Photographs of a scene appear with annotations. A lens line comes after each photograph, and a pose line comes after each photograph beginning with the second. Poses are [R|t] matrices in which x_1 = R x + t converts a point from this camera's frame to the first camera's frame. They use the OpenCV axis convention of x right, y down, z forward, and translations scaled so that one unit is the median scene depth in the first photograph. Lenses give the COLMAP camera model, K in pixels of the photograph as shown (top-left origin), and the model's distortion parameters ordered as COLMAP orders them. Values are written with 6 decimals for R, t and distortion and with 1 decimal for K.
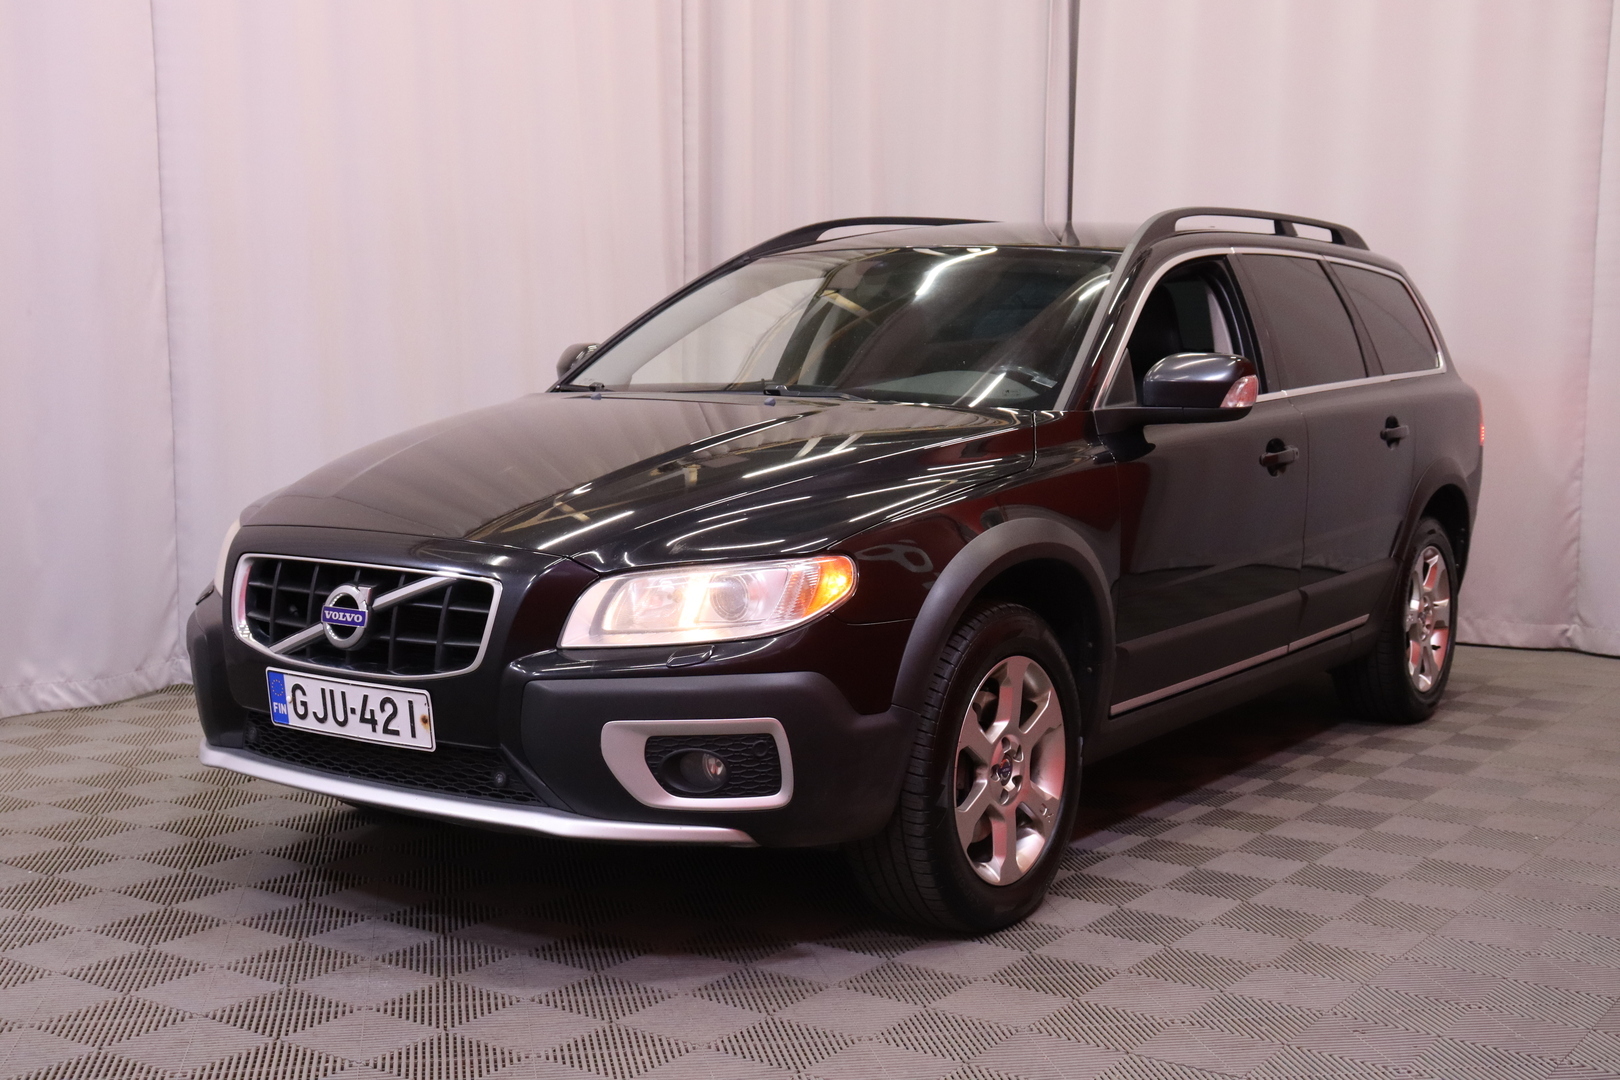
lens RADIAL K [[2220.0, 0, 810.0], [0, 2220.0, 540.0], [0, 0, 1]] dist [-0.026557, -0.027074]
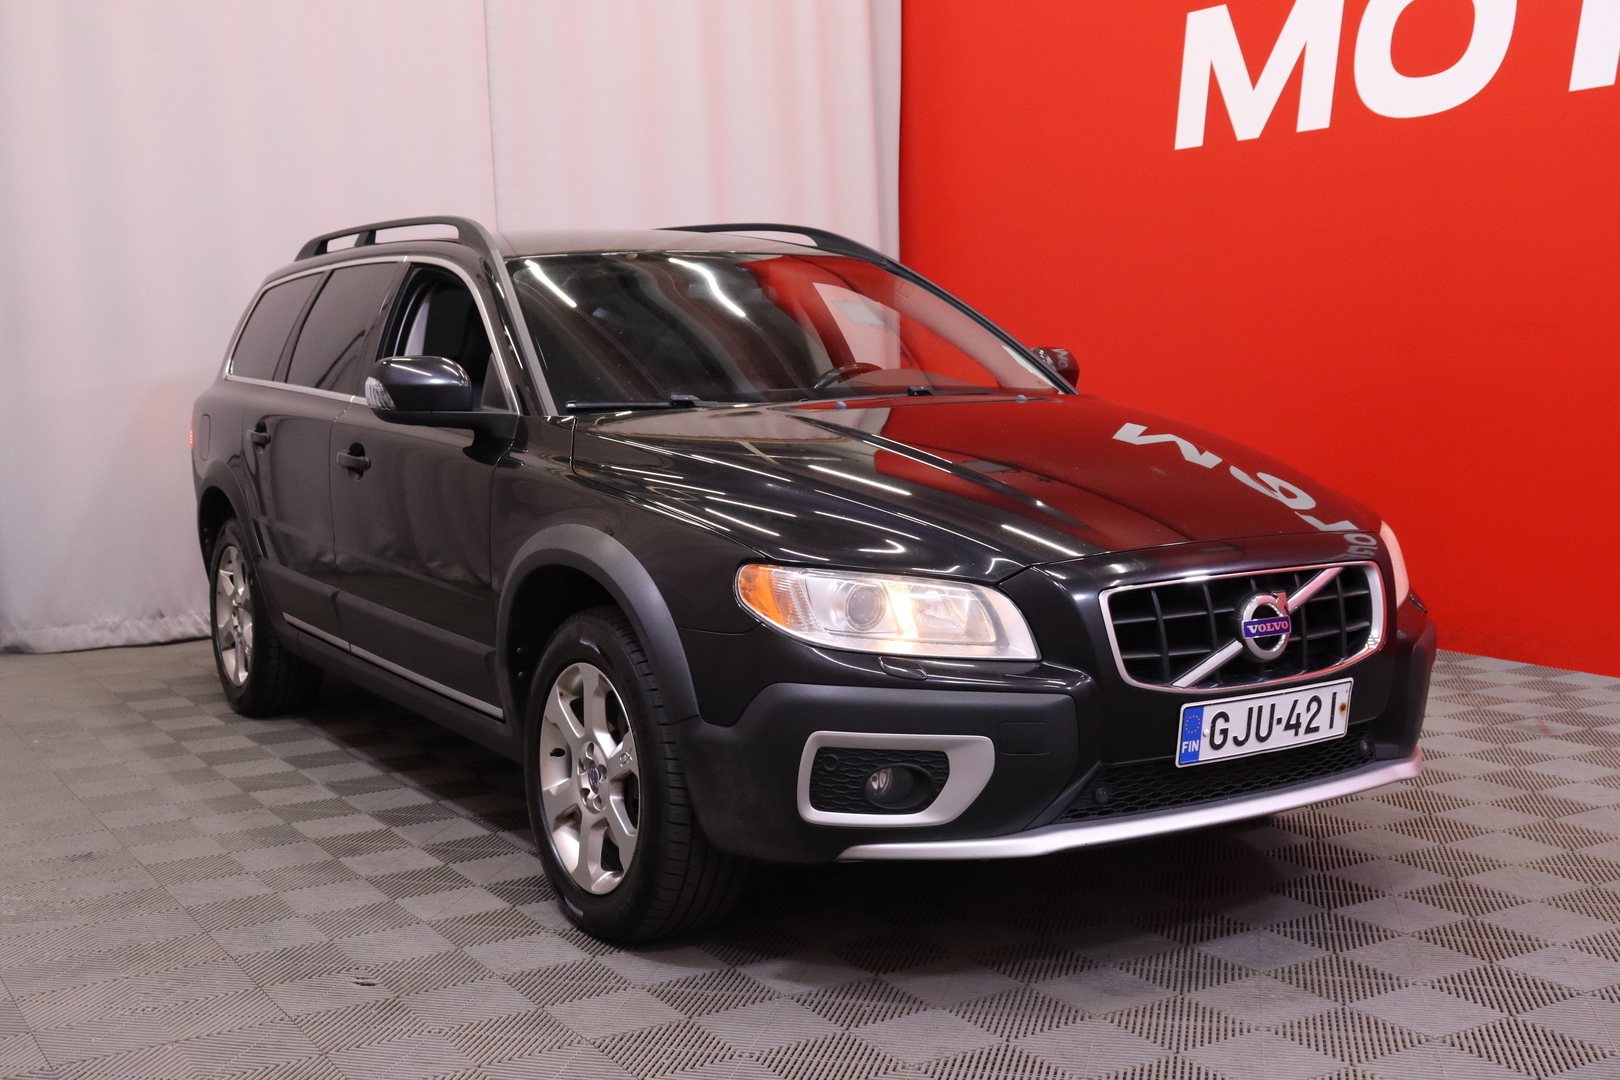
lens RADIAL K [[1932.5, 0, 810.0], [0, 1932.5, 540.0], [0, 0, 1]] dist [-0.172145, 0.004273]
pose [[0.393457, -0.110787, 0.912644, -1.043459], [0.117253, 0.990653, 0.069707, -0.084253], [-0.911835, 0.079584, 0.402769, 0.843891]]
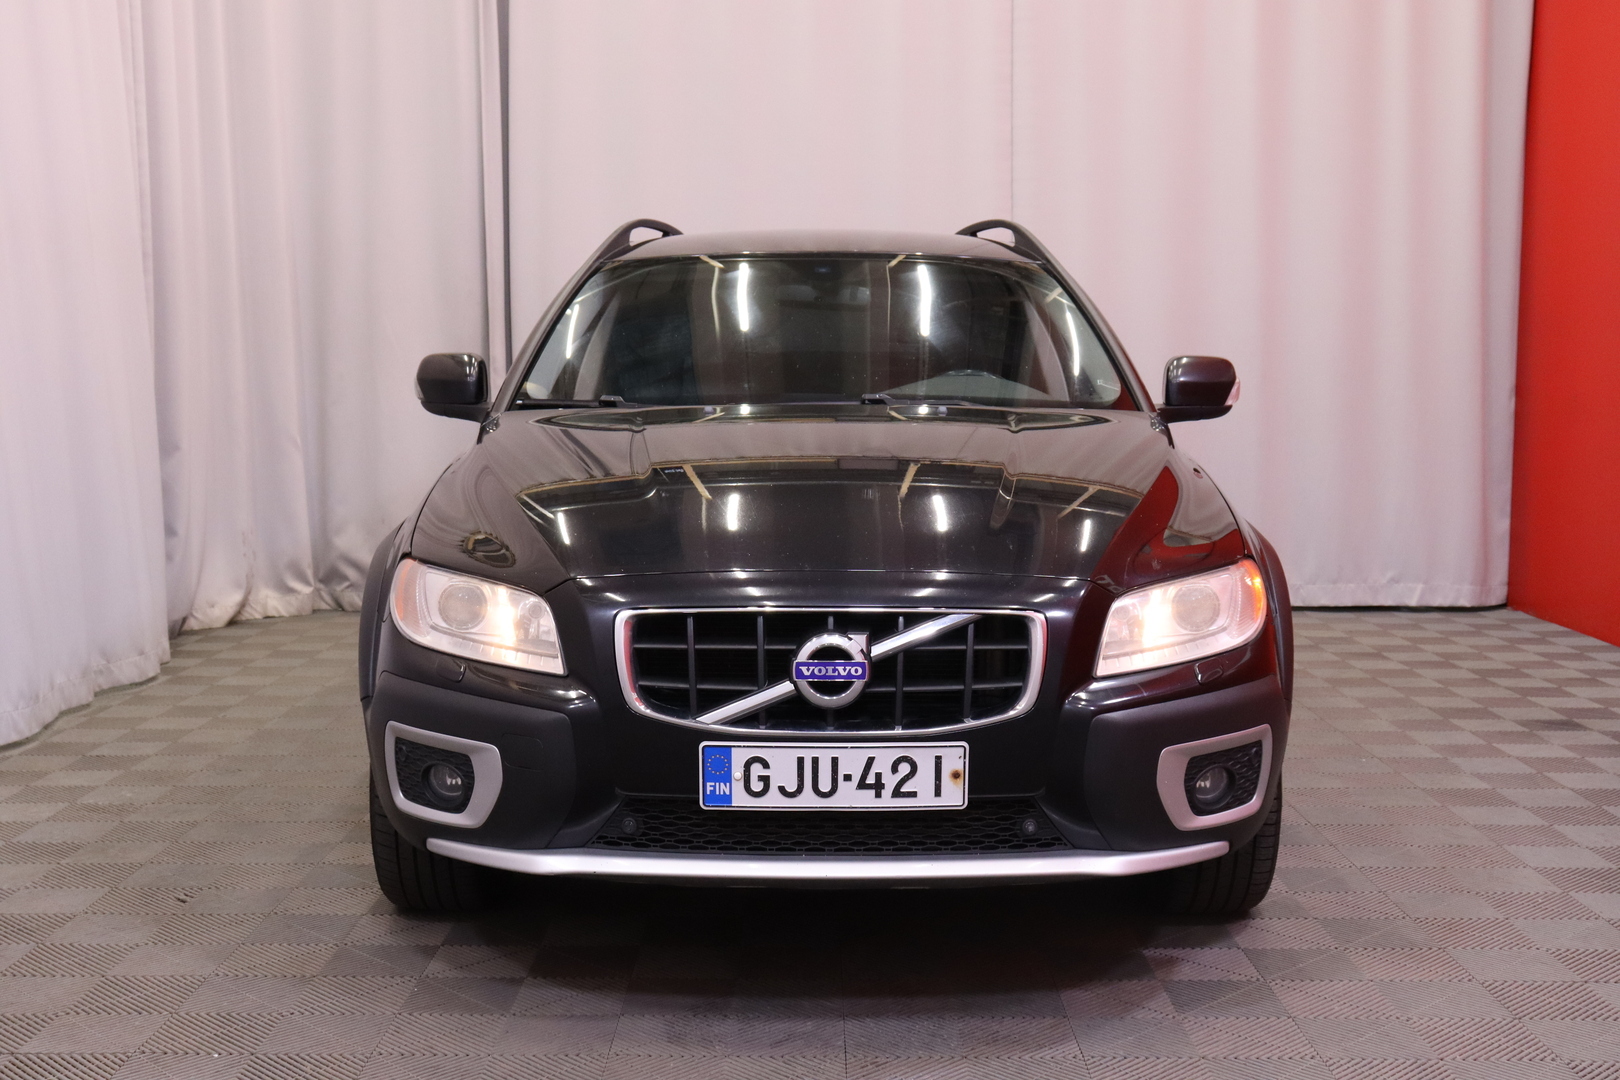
lens RADIAL K [[1937.9, 0, 810.0], [0, 1937.9, 540.0], [0, 0, 1]] dist [0.004130, -0.003923]
pose [[0.814573, -0.066219, 0.576269, -0.651018], [0.066499, 0.997573, 0.020633, -0.032772], [-0.576236, 0.021515, 0.817000, 0.384038]]
